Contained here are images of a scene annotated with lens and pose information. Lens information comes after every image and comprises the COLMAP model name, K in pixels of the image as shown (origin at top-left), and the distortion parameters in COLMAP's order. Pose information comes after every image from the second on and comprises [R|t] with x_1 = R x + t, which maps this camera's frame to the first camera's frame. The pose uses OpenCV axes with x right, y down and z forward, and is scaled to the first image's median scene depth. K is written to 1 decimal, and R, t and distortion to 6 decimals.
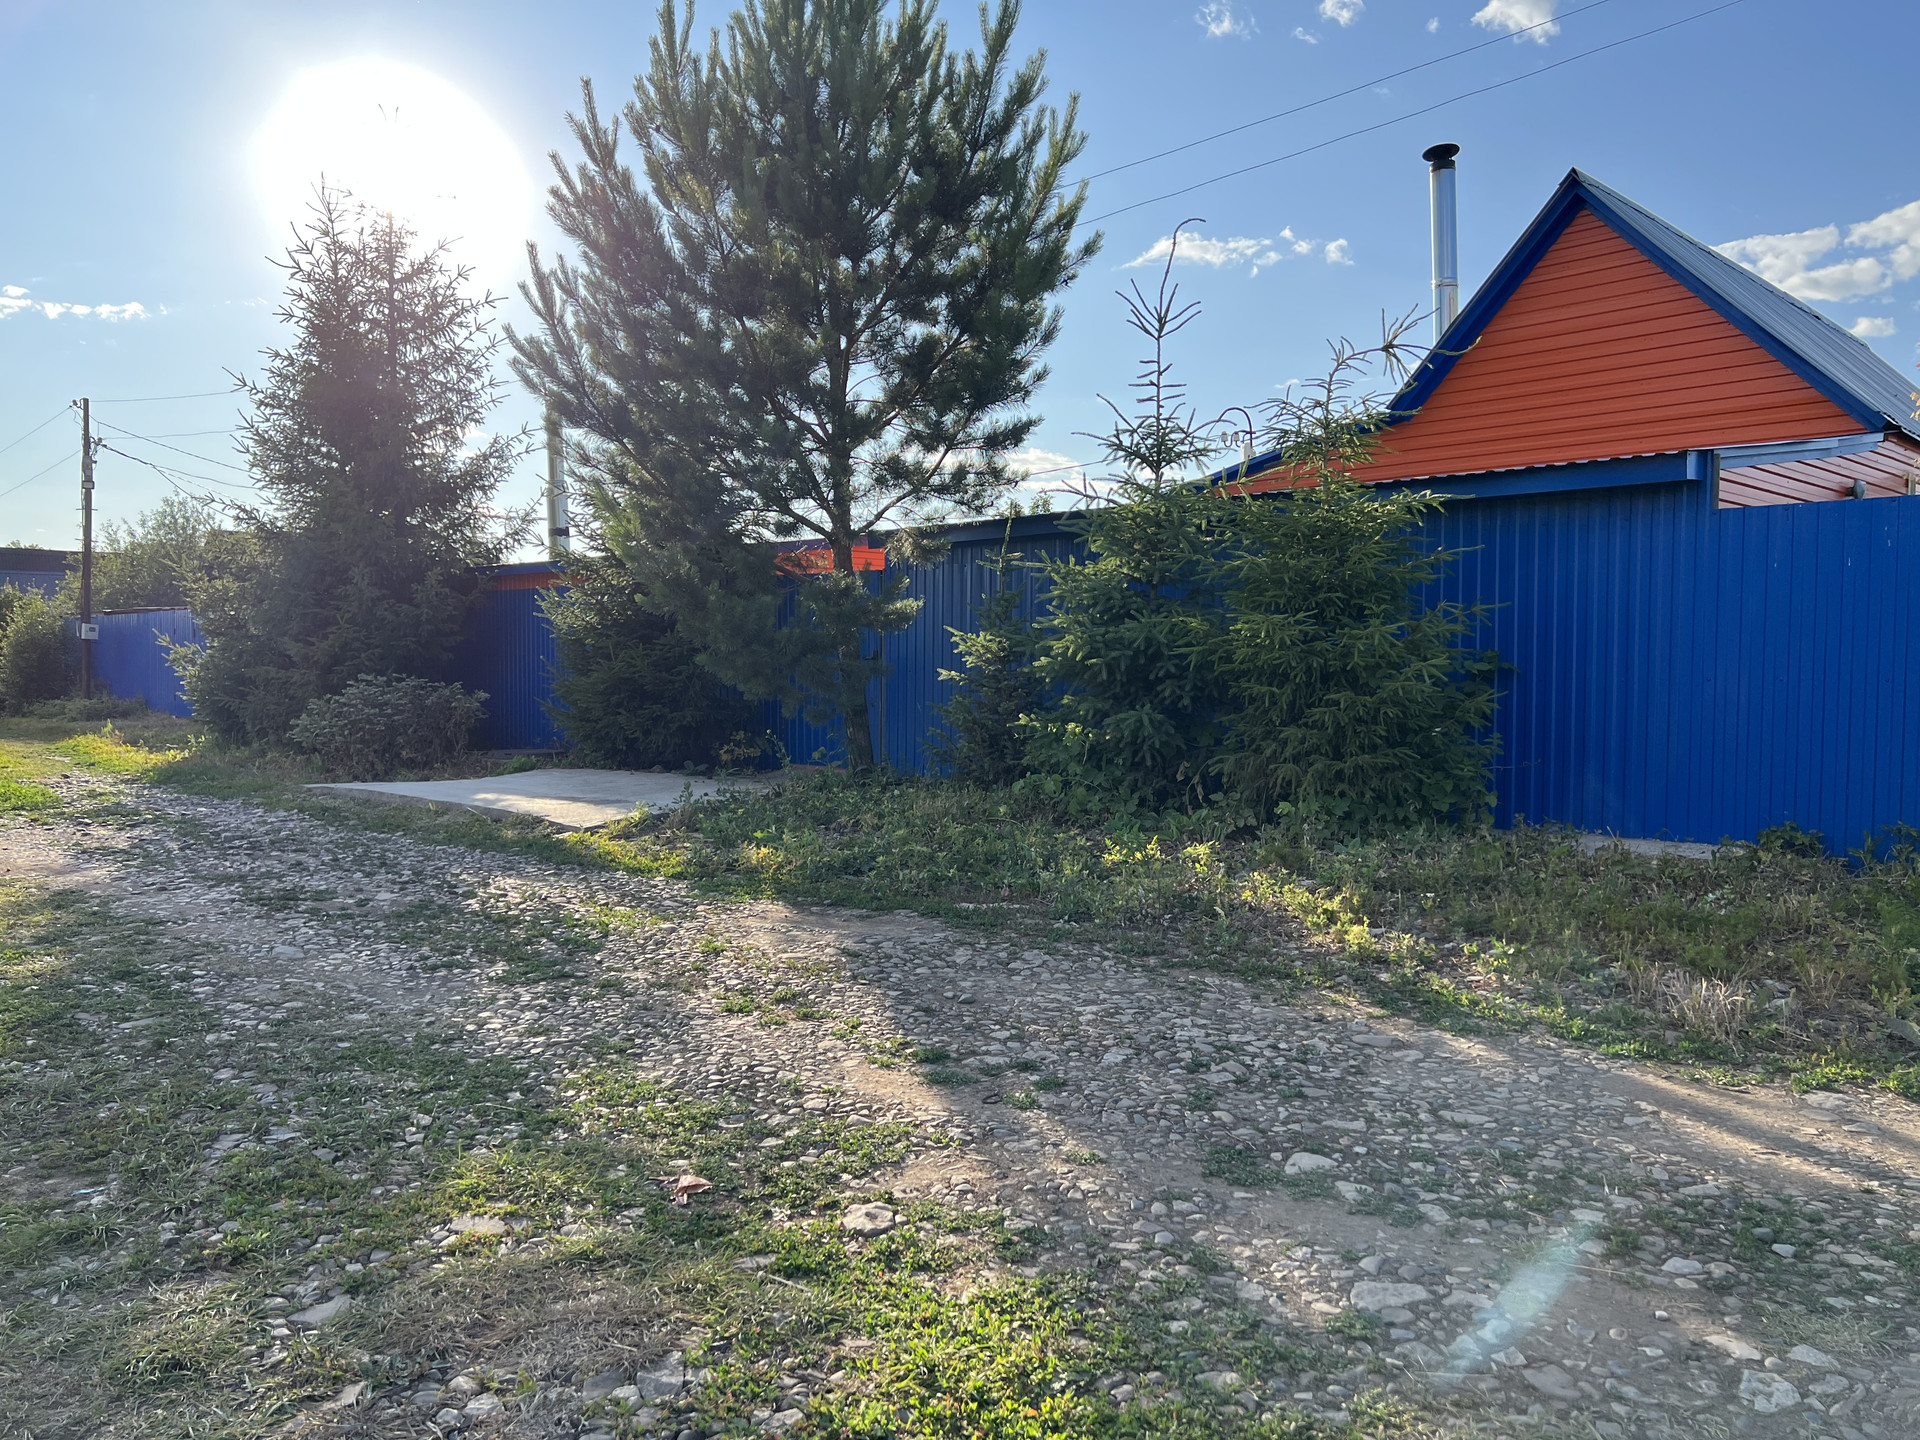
lens RADIAL K [[1445.9, 0, 972.9], [0, 1445.9, 713.0], [0, 0, 1]] dist [0.038648, -0.015298]
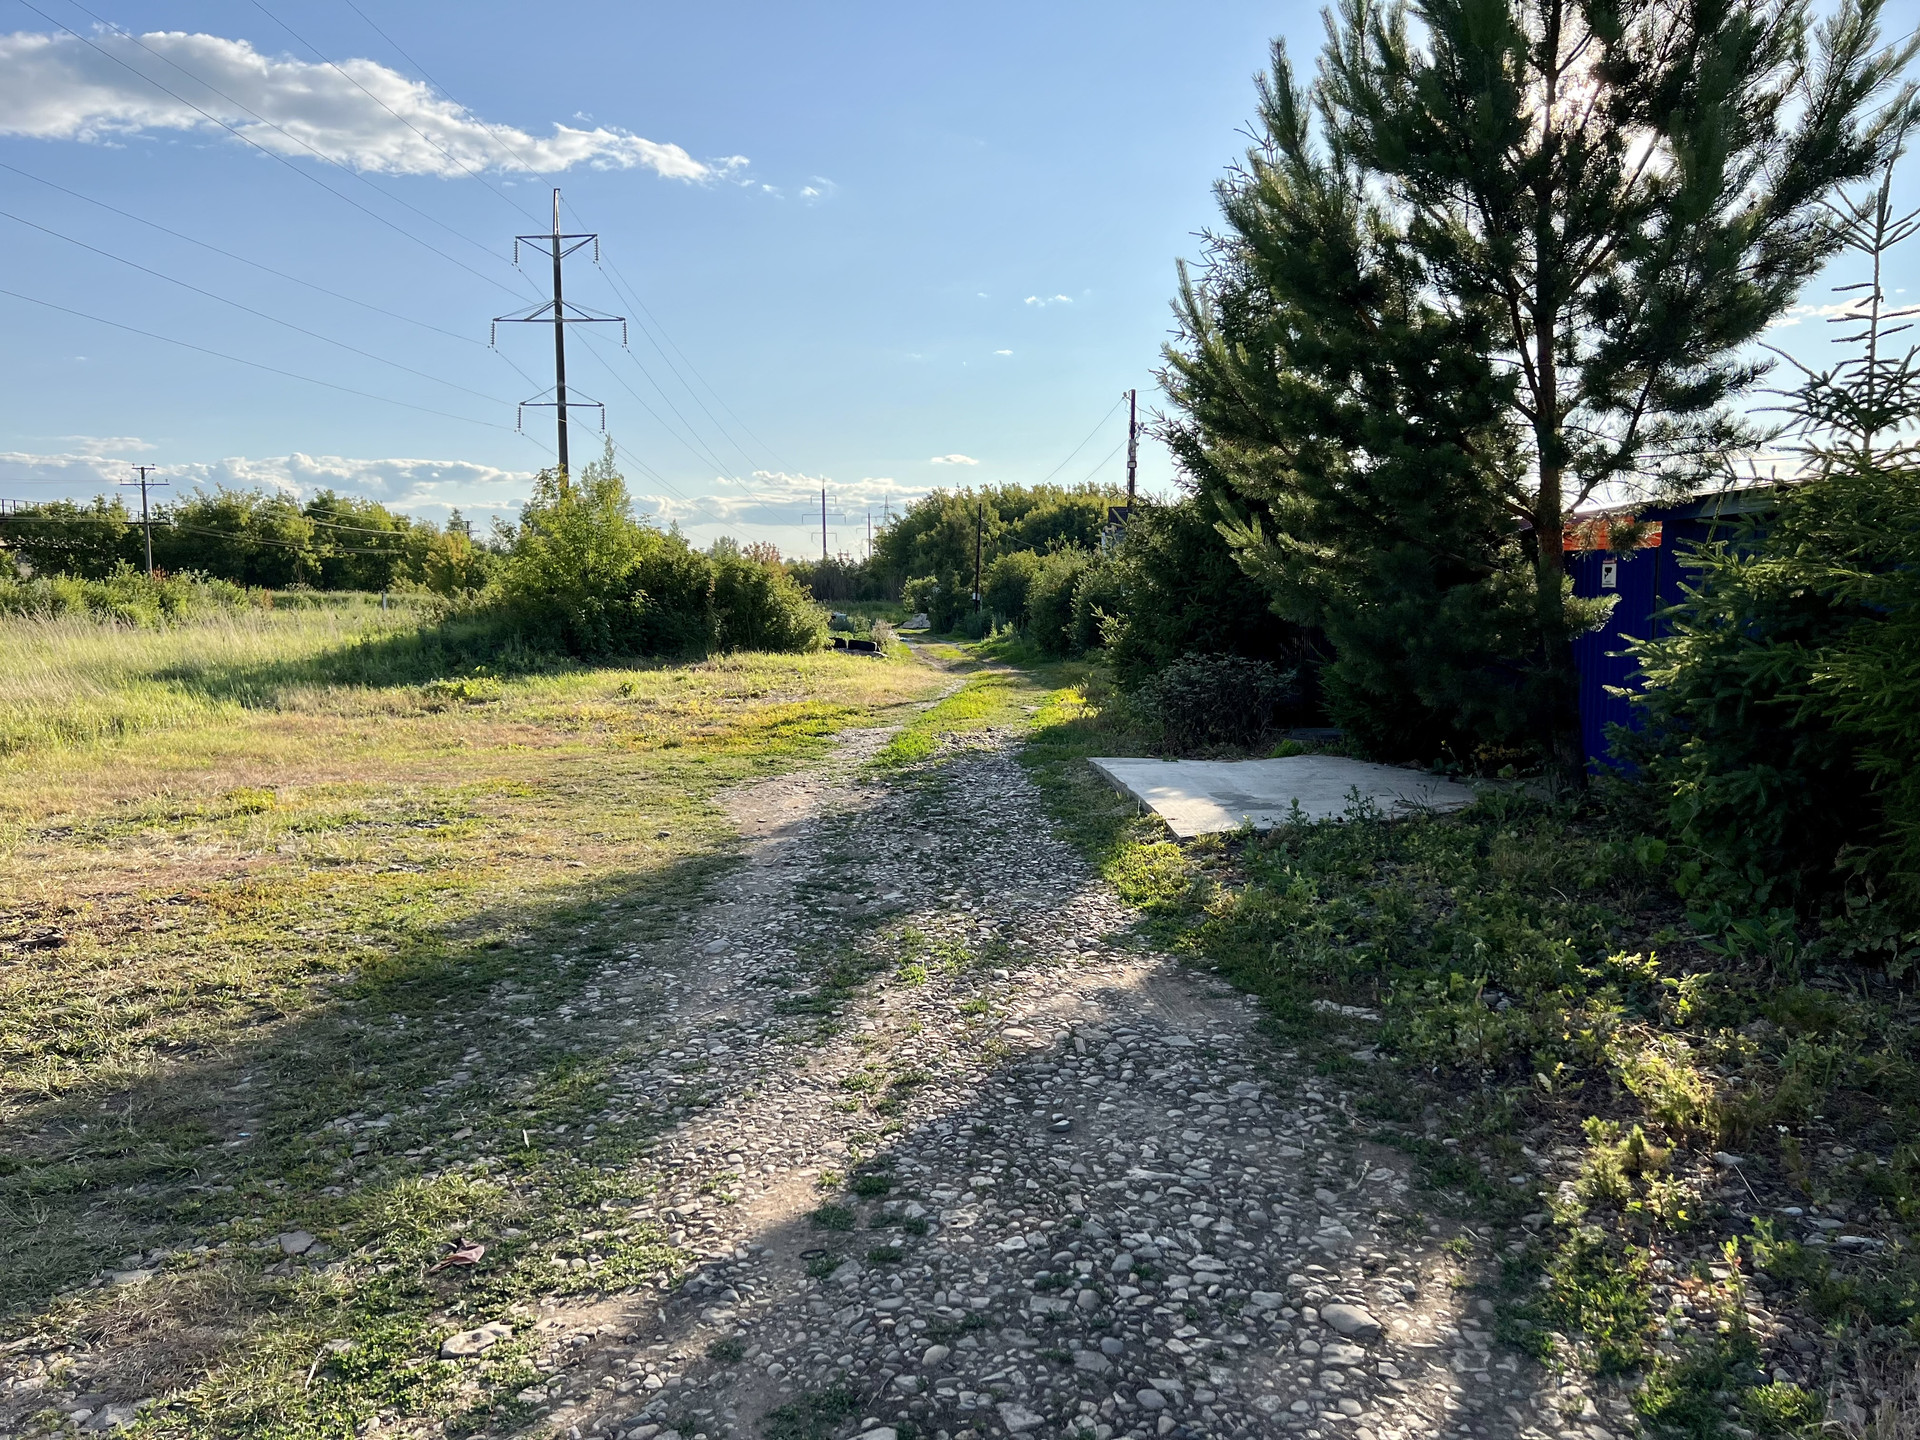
lens RADIAL K [[1445.9, 0, 970.8], [0, 1445.9, 725.4], [0, 0, 1]] dist [0.038648, -0.015298]
pose [[0.732697, 0.056268, -0.678225, 0.299777], [-0.015329, 0.997688, 0.066212, -0.063338], [0.680382, -0.038117, 0.731866, 0.149677]]
